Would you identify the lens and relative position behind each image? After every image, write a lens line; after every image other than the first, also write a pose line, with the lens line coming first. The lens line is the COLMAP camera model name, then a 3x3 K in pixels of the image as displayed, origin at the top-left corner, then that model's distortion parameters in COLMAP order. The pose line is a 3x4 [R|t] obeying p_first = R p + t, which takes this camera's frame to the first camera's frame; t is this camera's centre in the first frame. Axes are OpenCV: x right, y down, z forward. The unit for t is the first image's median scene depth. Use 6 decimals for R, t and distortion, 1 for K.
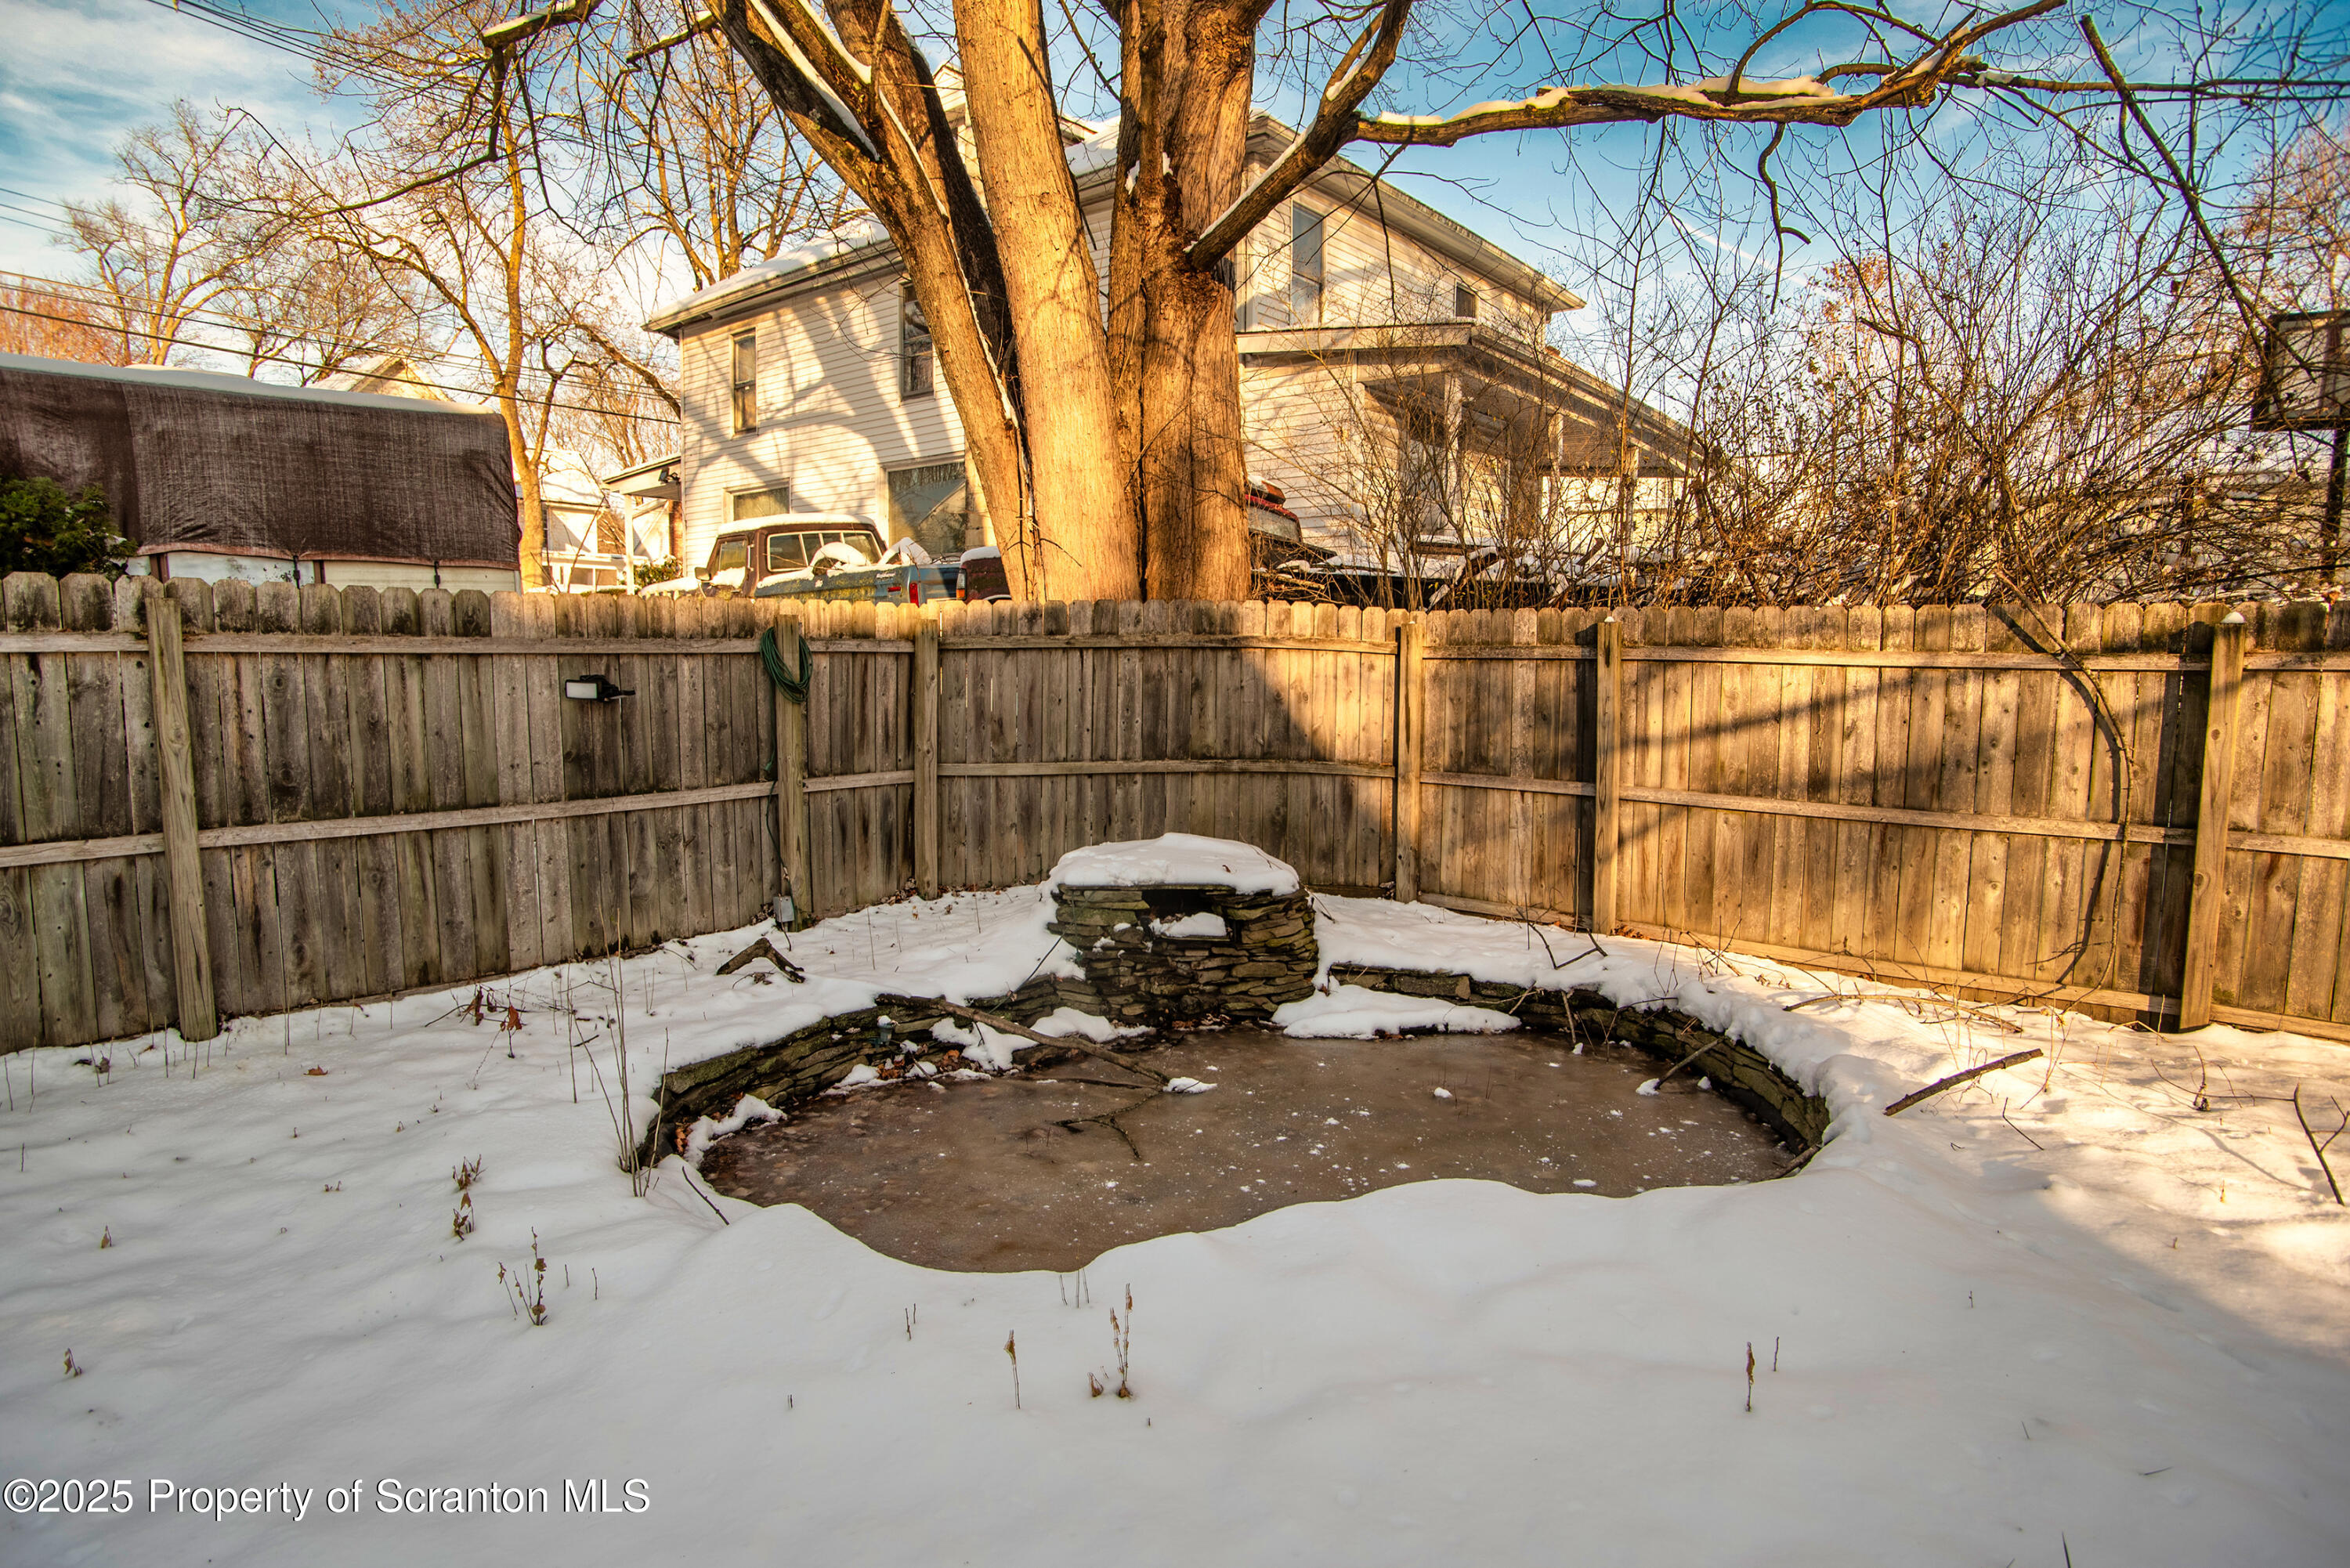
lens RADIAL K [[1259.6, 0, 1170.7], [0, 1259.6, 783.7], [0, 0, 1]] dist [-0.005213, -0.000333]
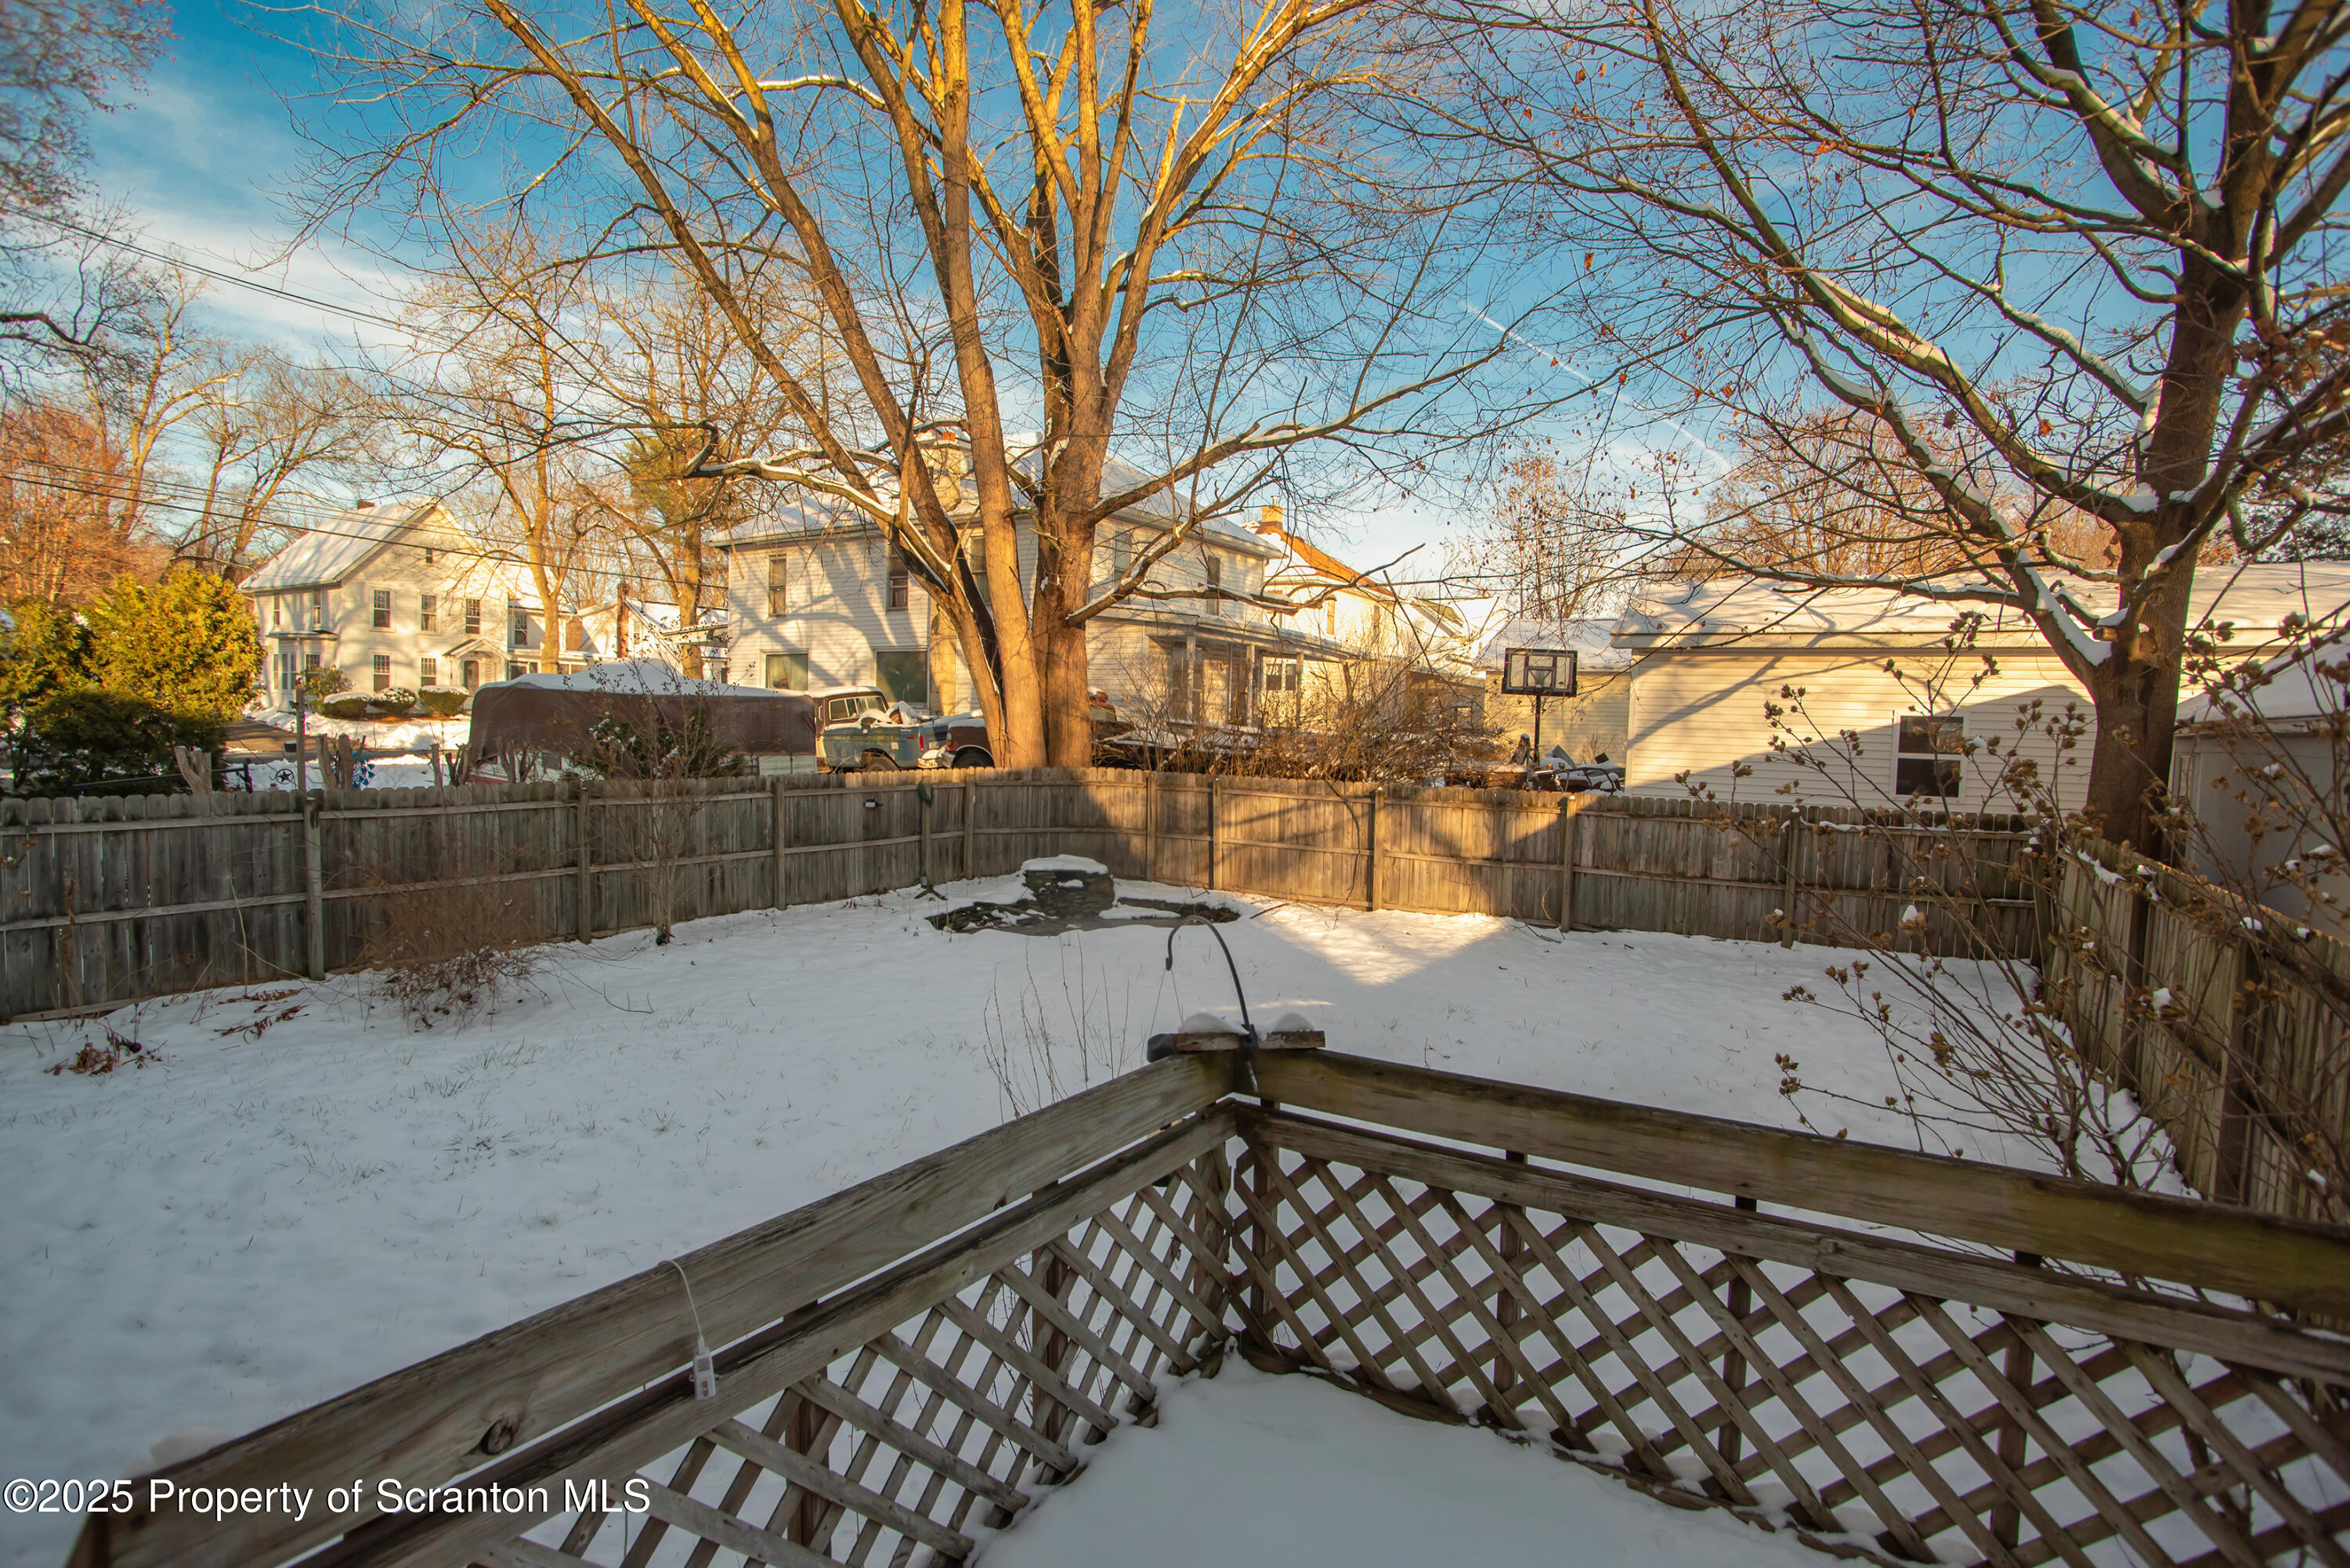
lens RADIAL K [[1180.1, 0, 1171.7], [0, 1180.1, 790.6], [0, 0, 1]] dist [-0.004077, -0.000318]
pose [[0.990300, 0.011714, 0.138452, -0.111838], [-0.005816, 0.999061, -0.042929, 0.008048], [-0.138825, 0.041707, 0.989438, -1.463301]]
